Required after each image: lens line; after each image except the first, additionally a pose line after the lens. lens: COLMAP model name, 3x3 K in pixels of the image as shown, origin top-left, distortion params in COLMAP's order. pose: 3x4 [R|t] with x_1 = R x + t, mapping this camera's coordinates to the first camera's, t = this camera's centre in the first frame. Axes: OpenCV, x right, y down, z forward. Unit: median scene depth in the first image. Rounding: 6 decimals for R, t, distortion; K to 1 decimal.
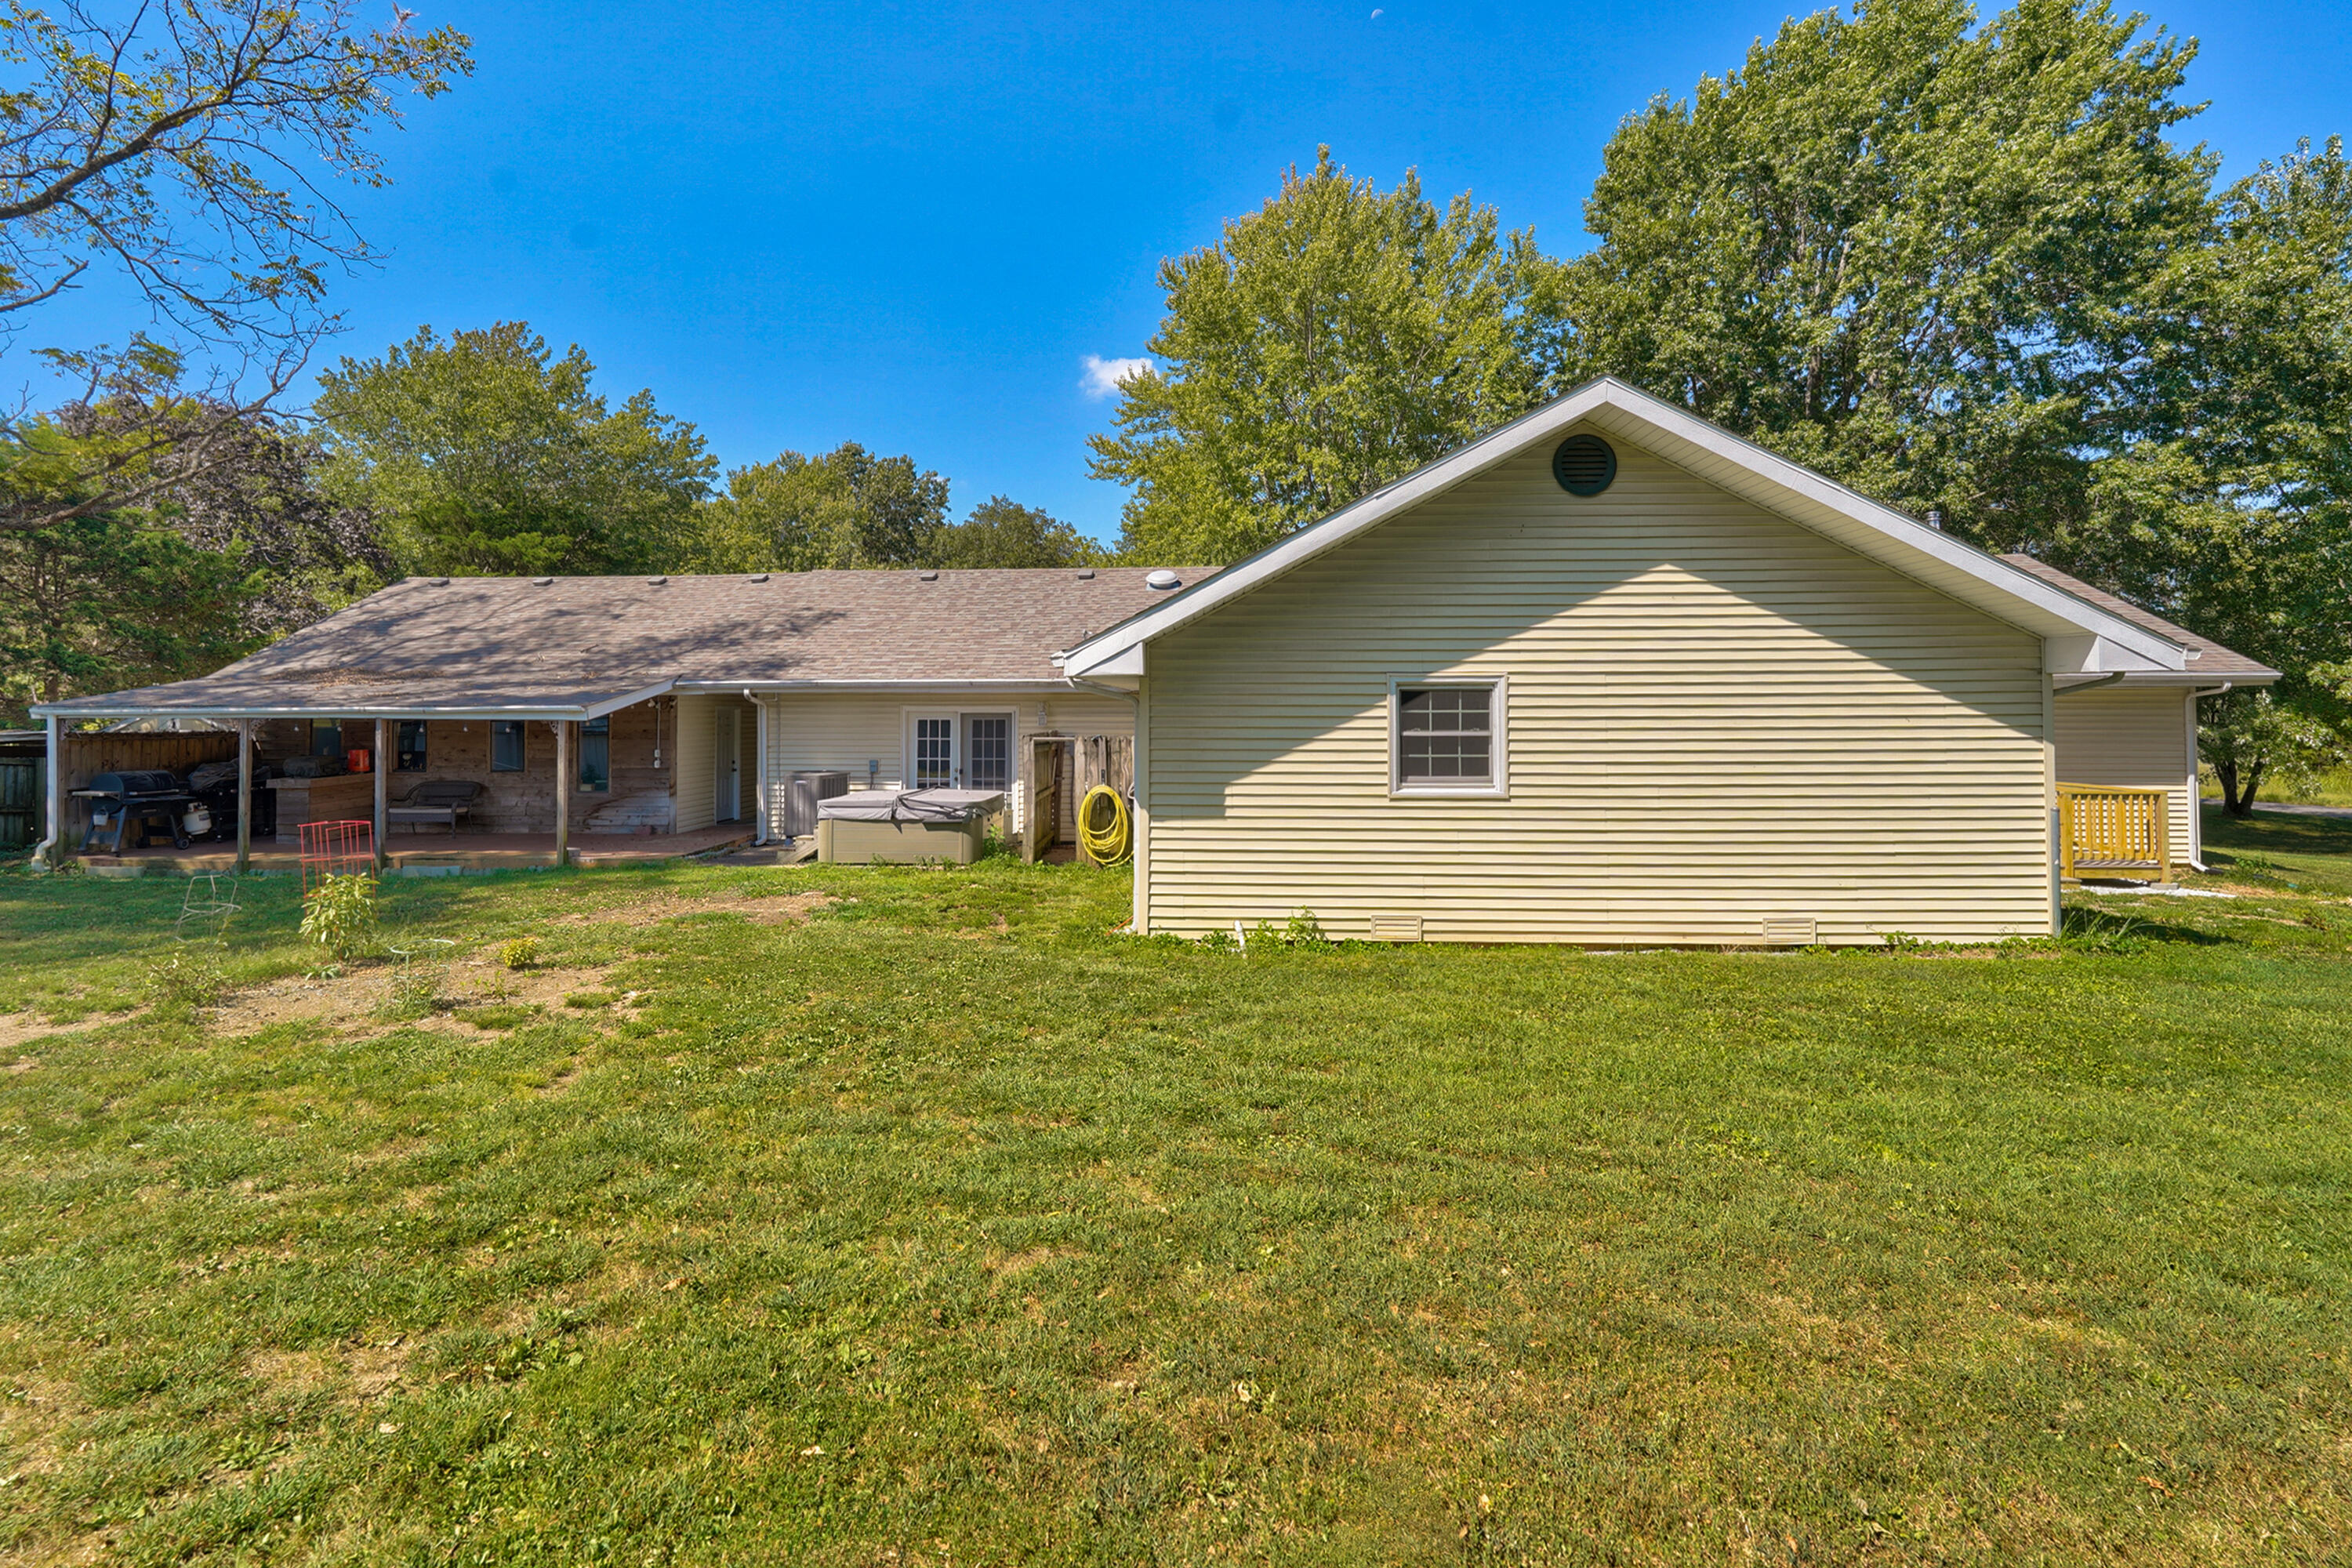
lens RADIAL K [[1061.6, 0, 1135.0], [0, 1061.6, 693.7], [0, 0, 1]] dist [-0.008236, 0.002632]
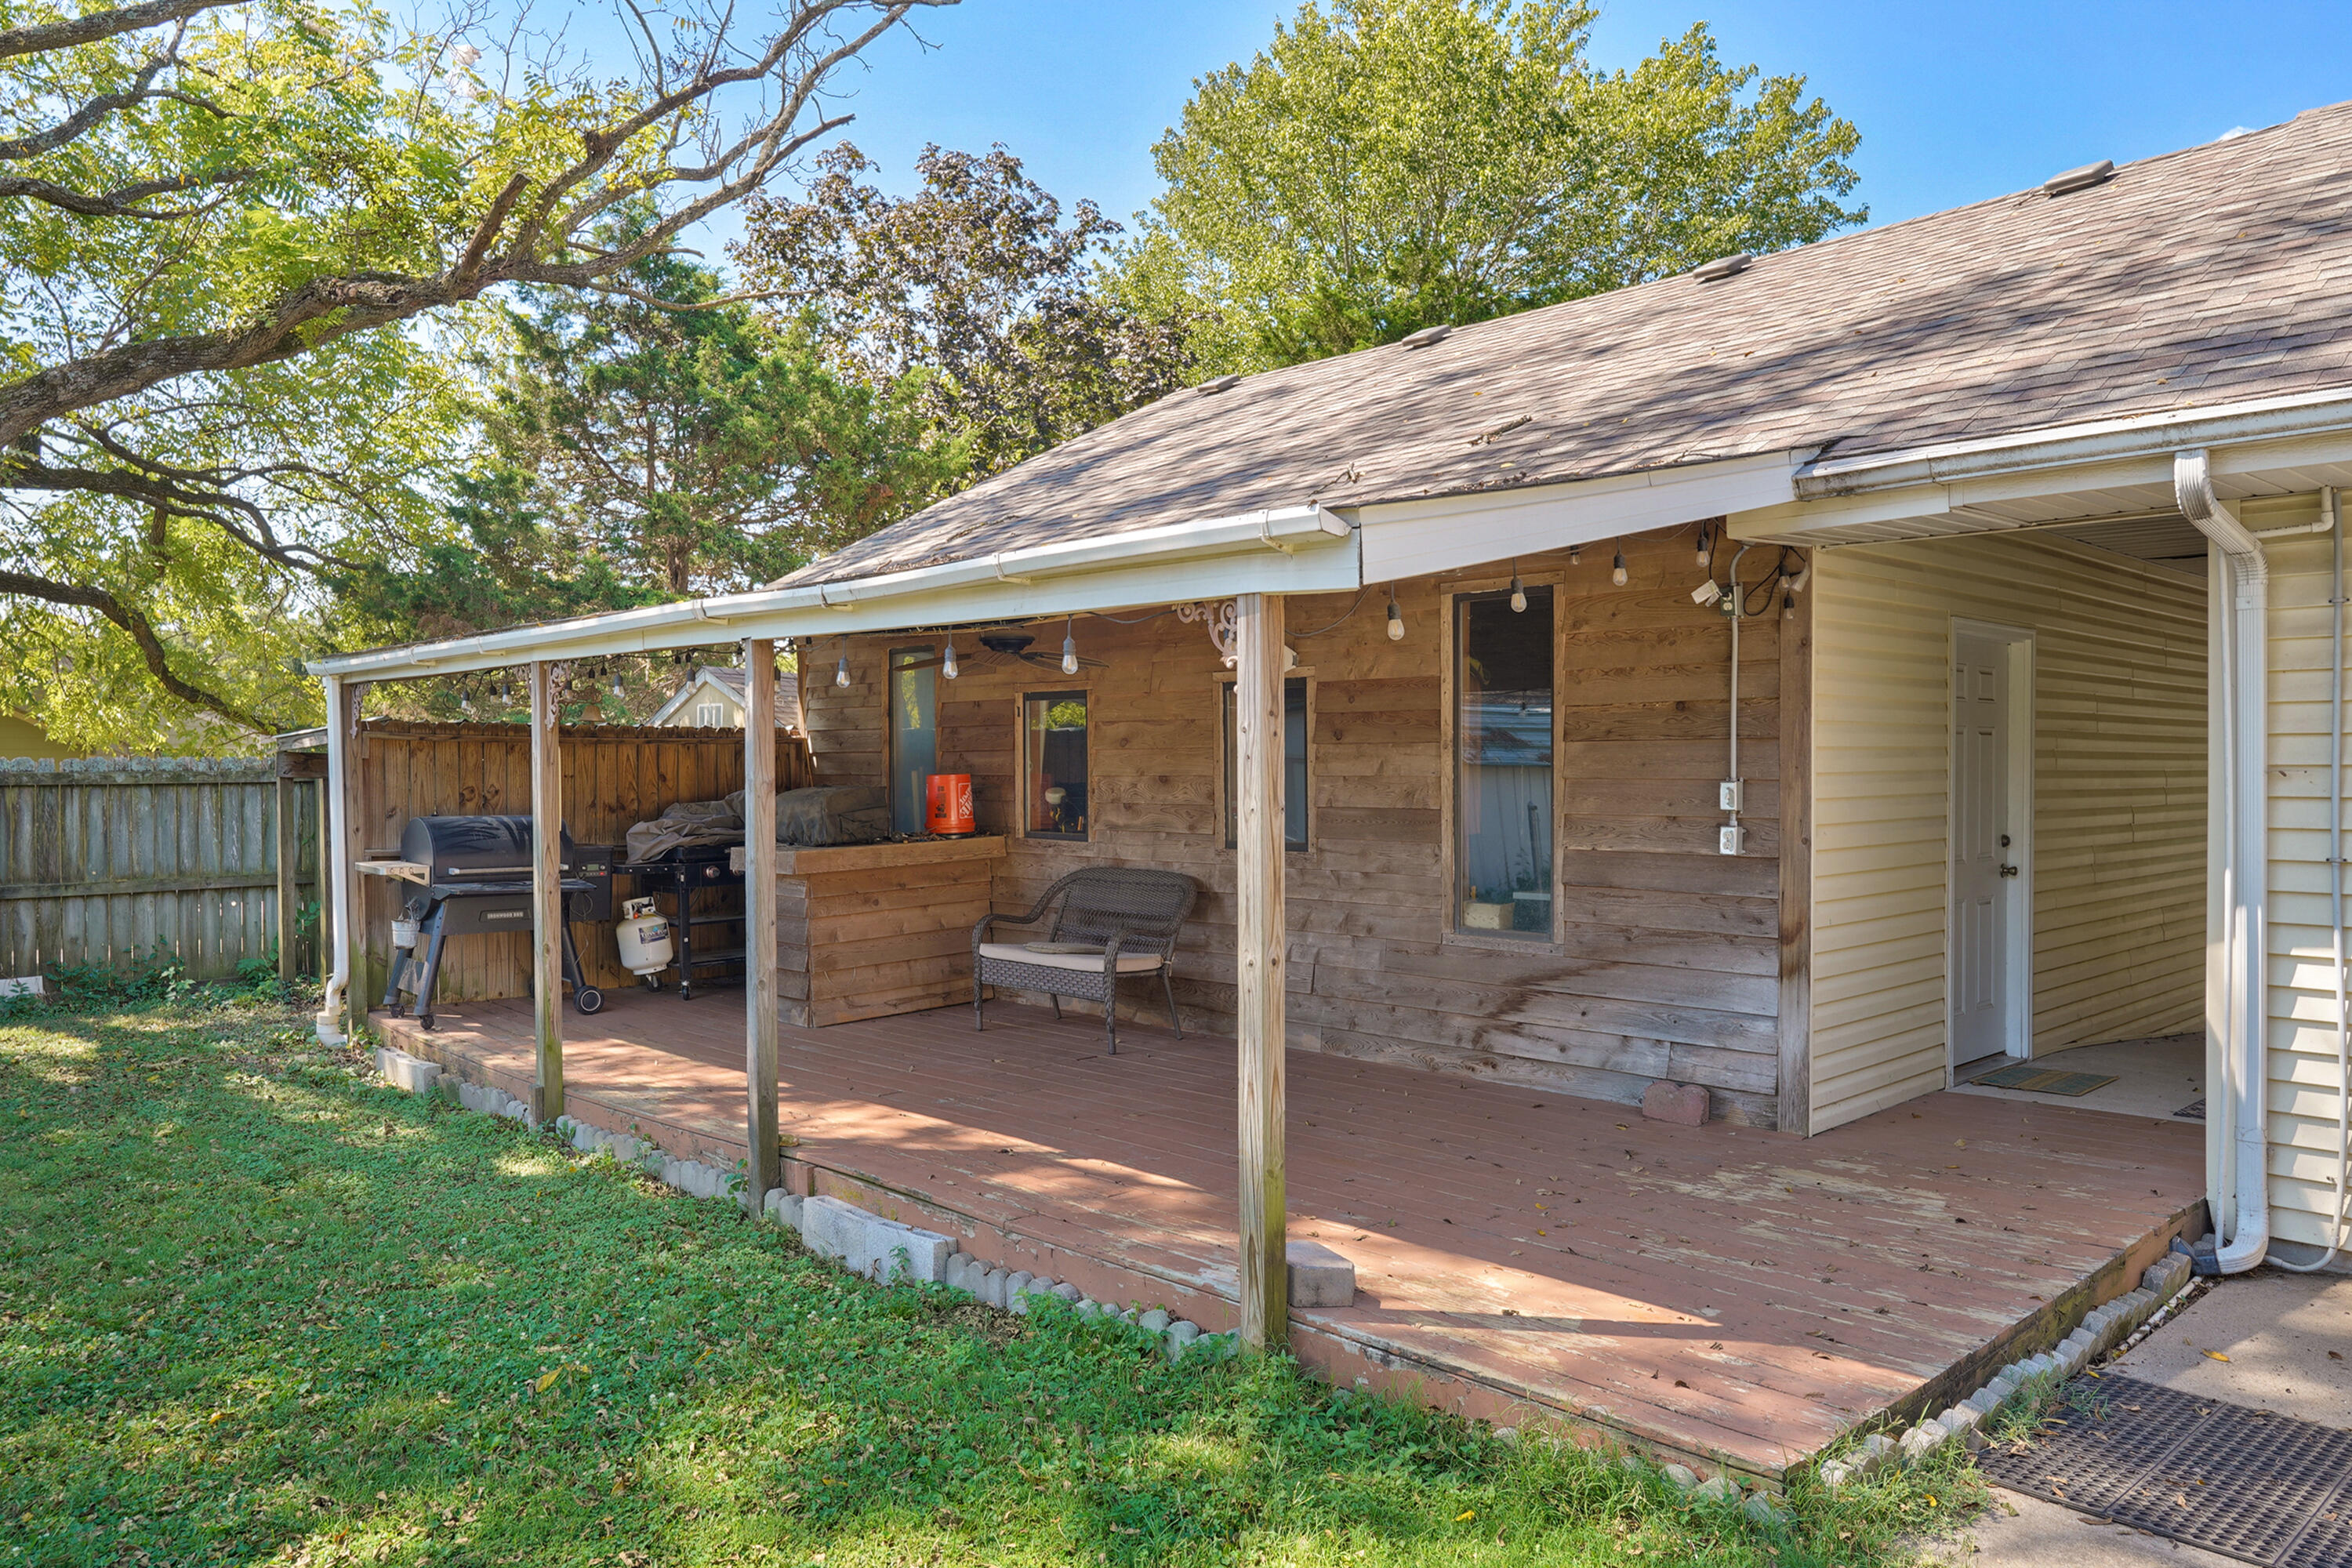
lens RADIAL K [[1588.0, 0, 1175.4], [0, 1588.0, 784.3], [0, 0, 1]] dist [-0.021405, 0.004190]
pose [[0.727087, 0.007278, -0.686507, -0.299584], [0.009123, 0.999753, 0.020261, 0.046321], [0.686485, -0.020994, 0.726841, 0.661324]]
